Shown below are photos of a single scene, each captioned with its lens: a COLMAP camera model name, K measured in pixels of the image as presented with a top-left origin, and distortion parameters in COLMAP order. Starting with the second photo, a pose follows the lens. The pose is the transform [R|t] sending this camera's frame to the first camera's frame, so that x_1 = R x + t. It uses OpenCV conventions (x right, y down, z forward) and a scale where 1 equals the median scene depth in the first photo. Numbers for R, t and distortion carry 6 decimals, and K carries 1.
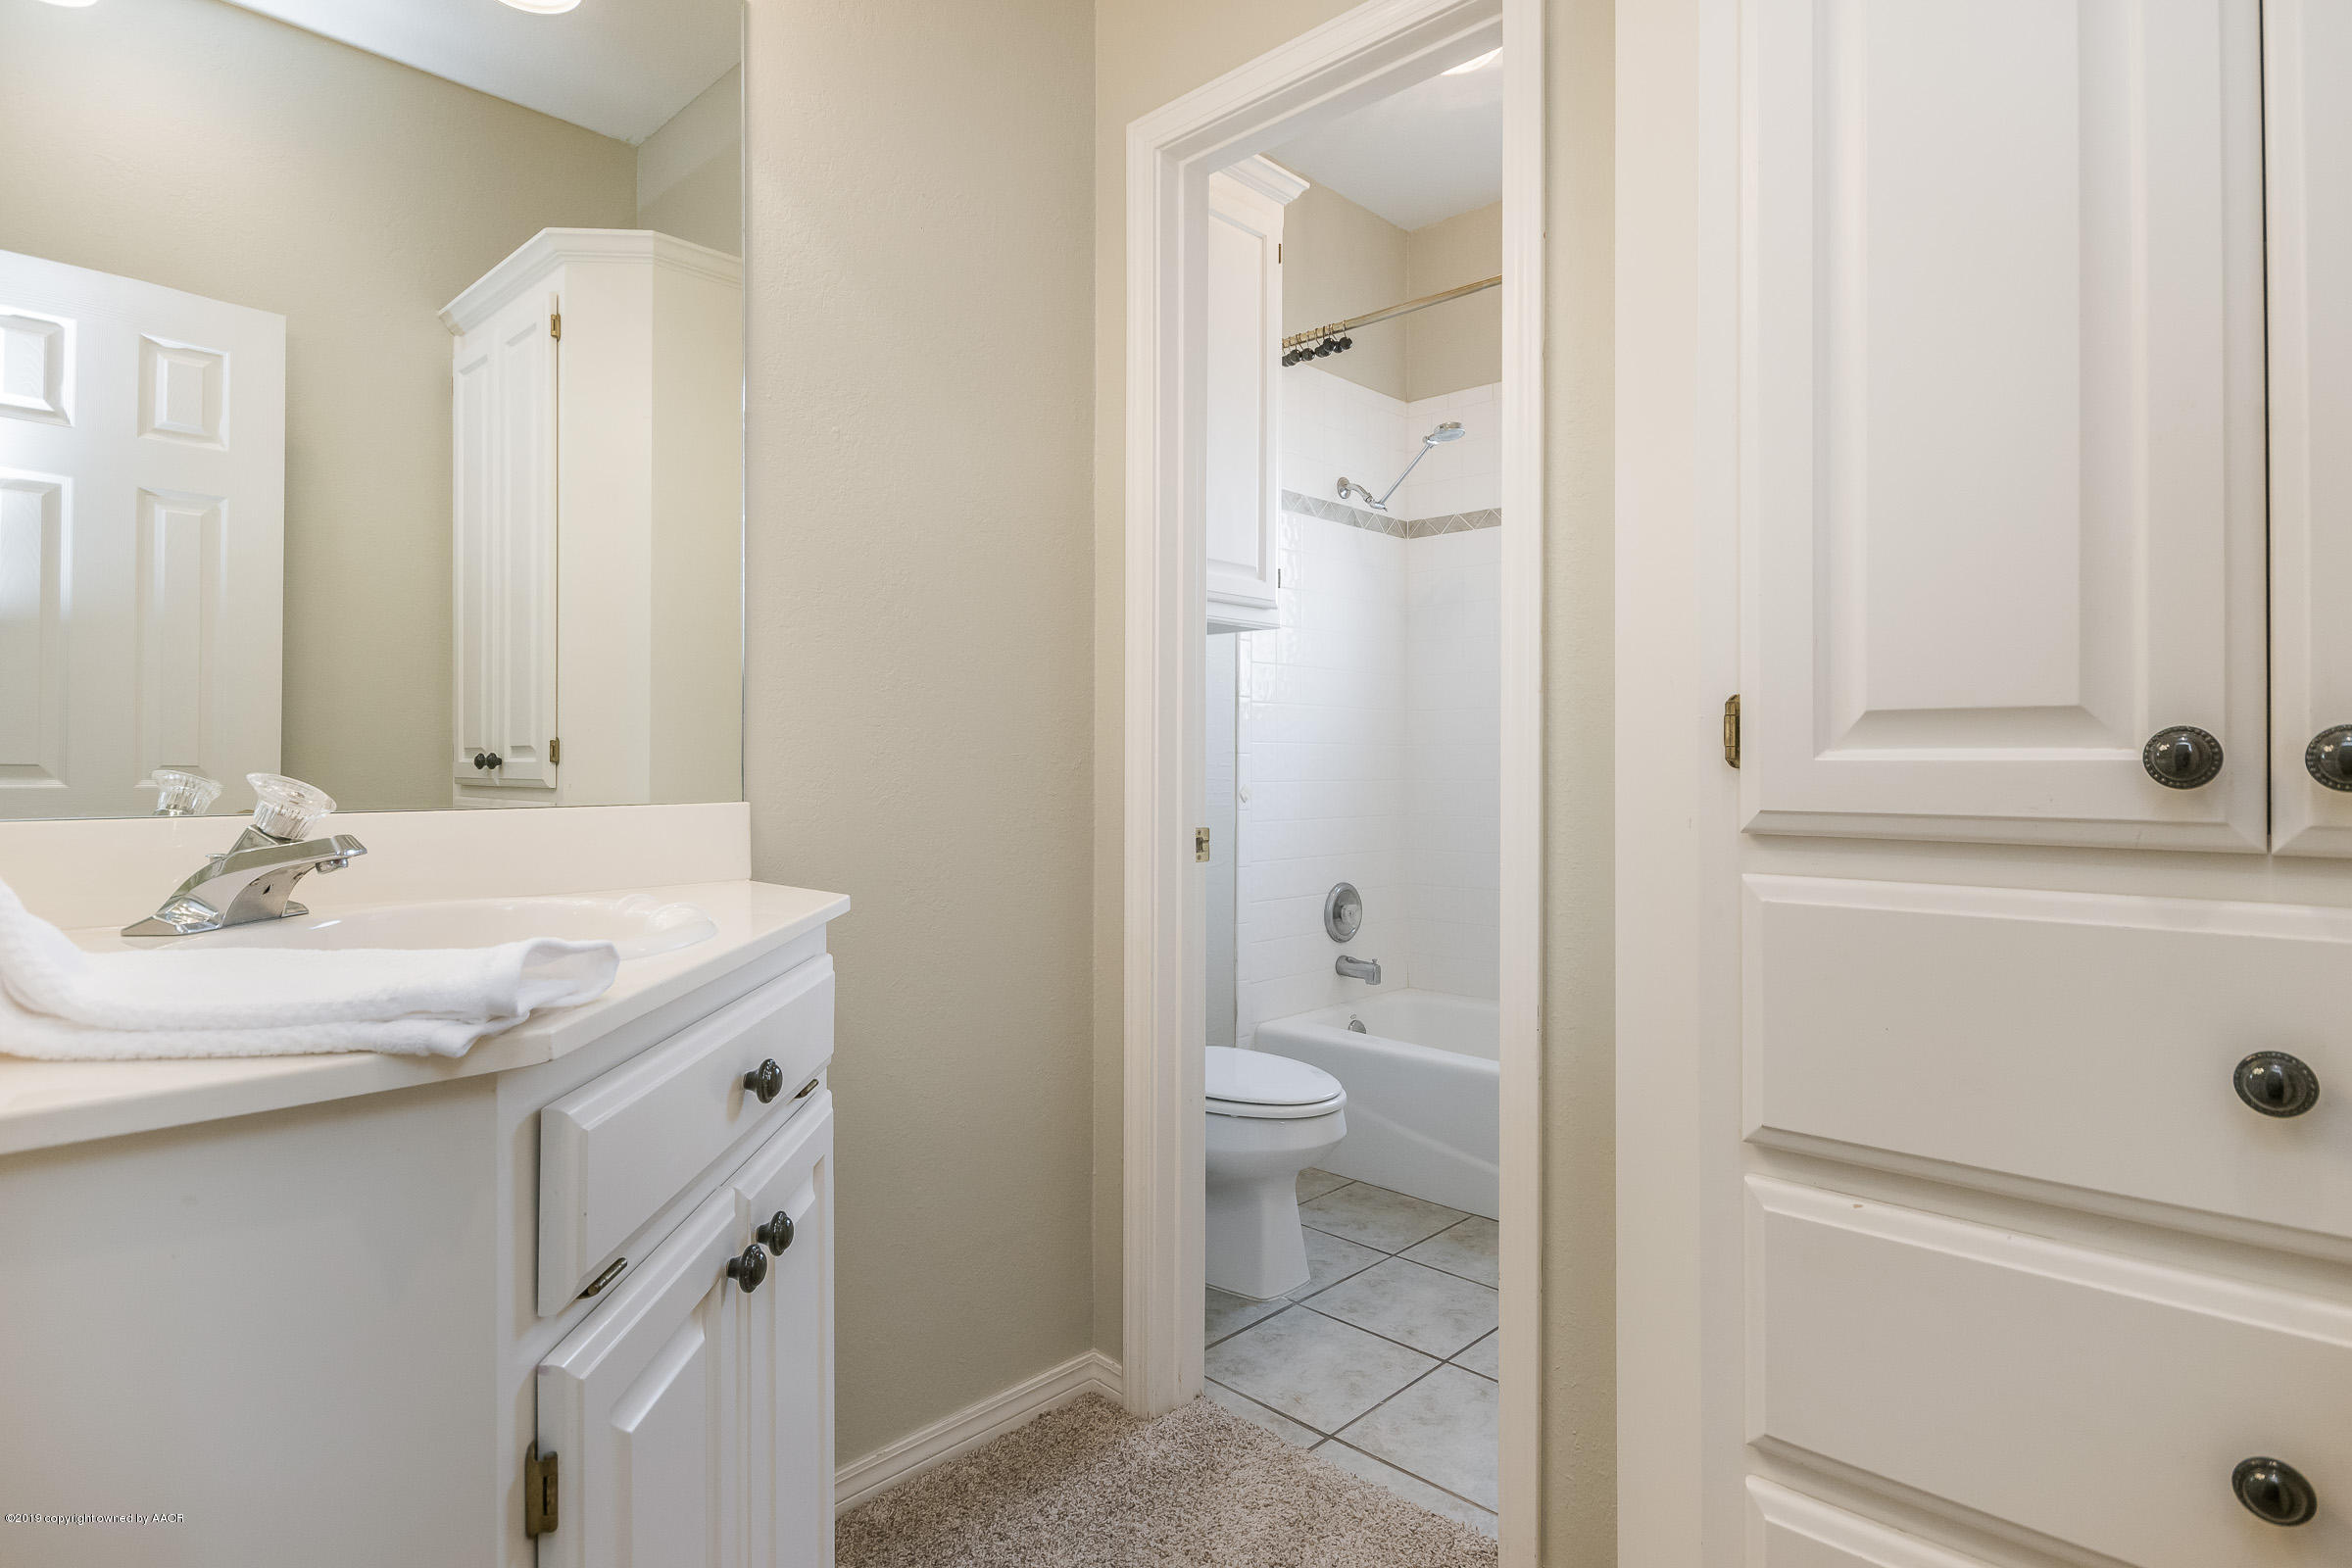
lens RADIAL K [[1247.7, 0, 1178.9], [0, 1247.7, 772.4], [0, 0, 1]] dist [-0.005758, -0.003453]
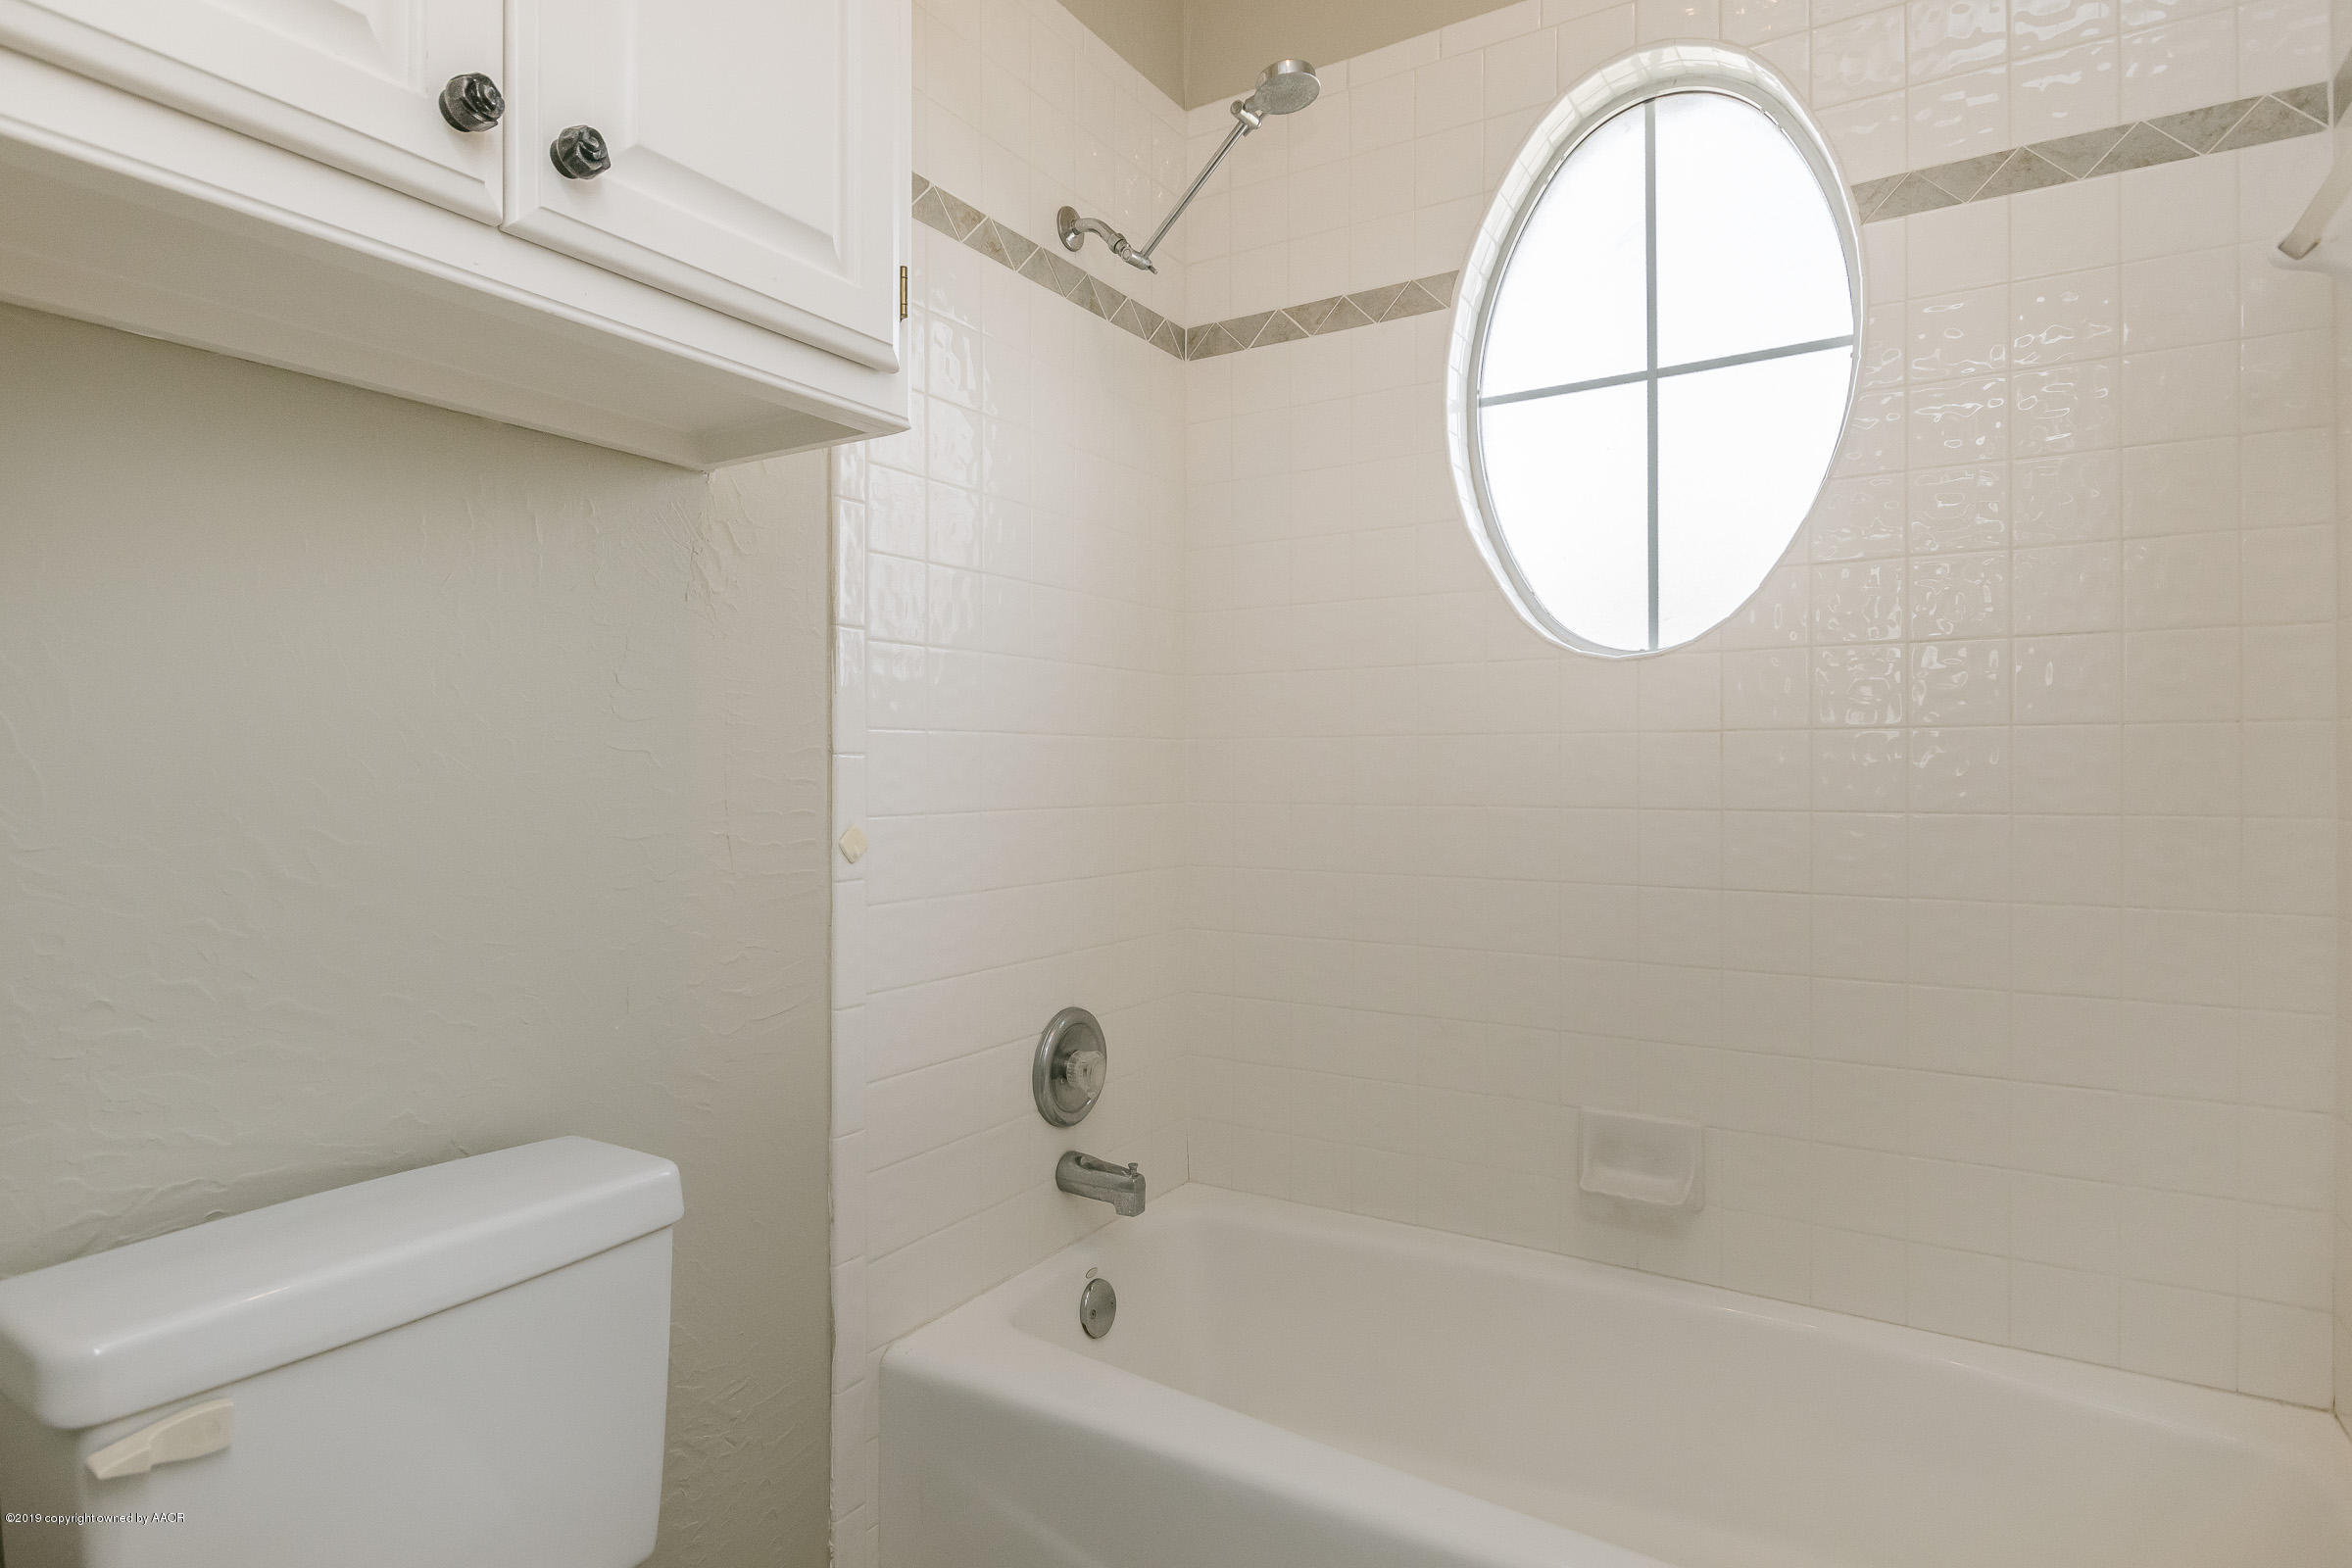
lens RADIAL K [[1247.7, 0, 1173.6], [0, 1247.7, 776.1], [0, 0, 1]] dist [-0.005758, -0.003453]
pose [[0.976545, -0.002668, 0.215298, 0.064052], [0.001765, 0.999989, 0.004386, -0.008105], [-0.215307, -0.003903, 0.976539, 0.497654]]
